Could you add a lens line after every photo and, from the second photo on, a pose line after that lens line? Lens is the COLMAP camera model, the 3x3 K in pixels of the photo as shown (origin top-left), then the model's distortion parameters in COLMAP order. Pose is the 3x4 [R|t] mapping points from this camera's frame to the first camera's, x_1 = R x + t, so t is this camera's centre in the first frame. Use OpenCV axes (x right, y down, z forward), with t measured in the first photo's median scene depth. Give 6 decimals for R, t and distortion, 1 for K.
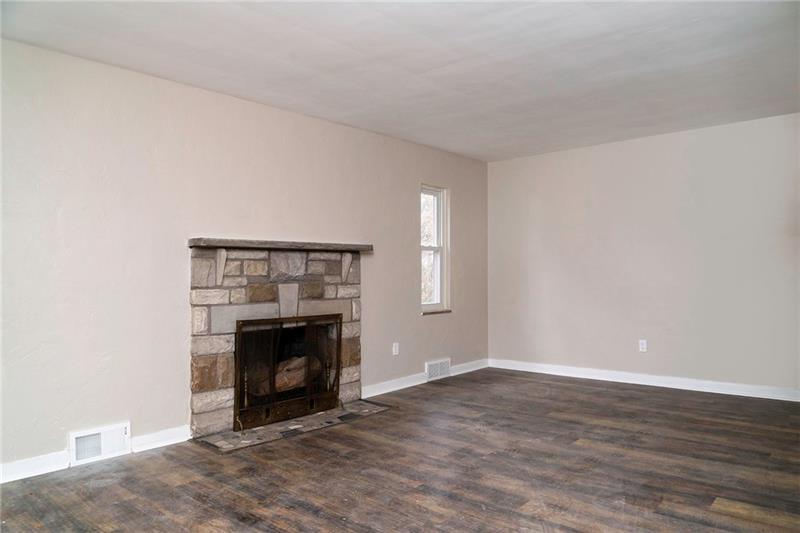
lens RADIAL K [[561.9, 0, 400.9], [0, 561.9, 269.8], [0, 0, 1]] dist [0.063231, 0.001851]
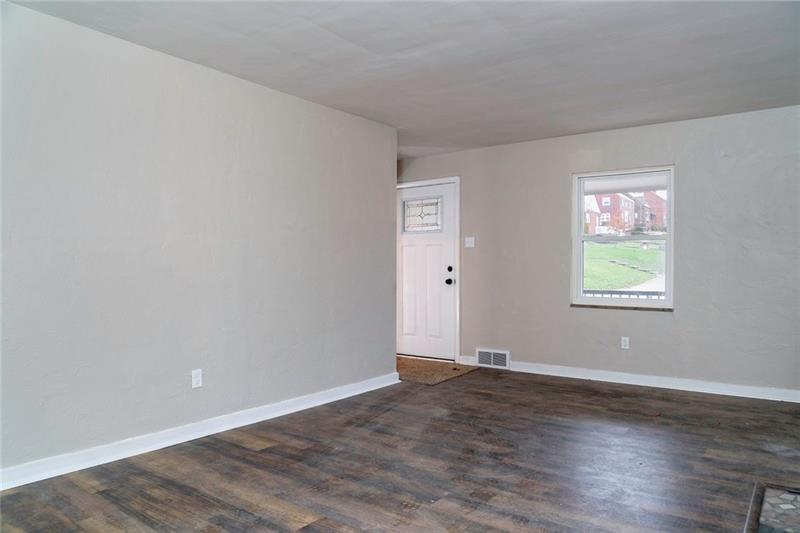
lens RADIAL K [[561.9, 0, 399.4], [0, 561.9, 265.8], [0, 0, 1]] dist [0.063231, 0.001851]
pose [[-0.996838, 0.001665, -0.079449, 0.307639], [0.002515, 0.999941, -0.010605, 0.014709], [0.079427, -0.010771, -0.996783, 2.000405]]
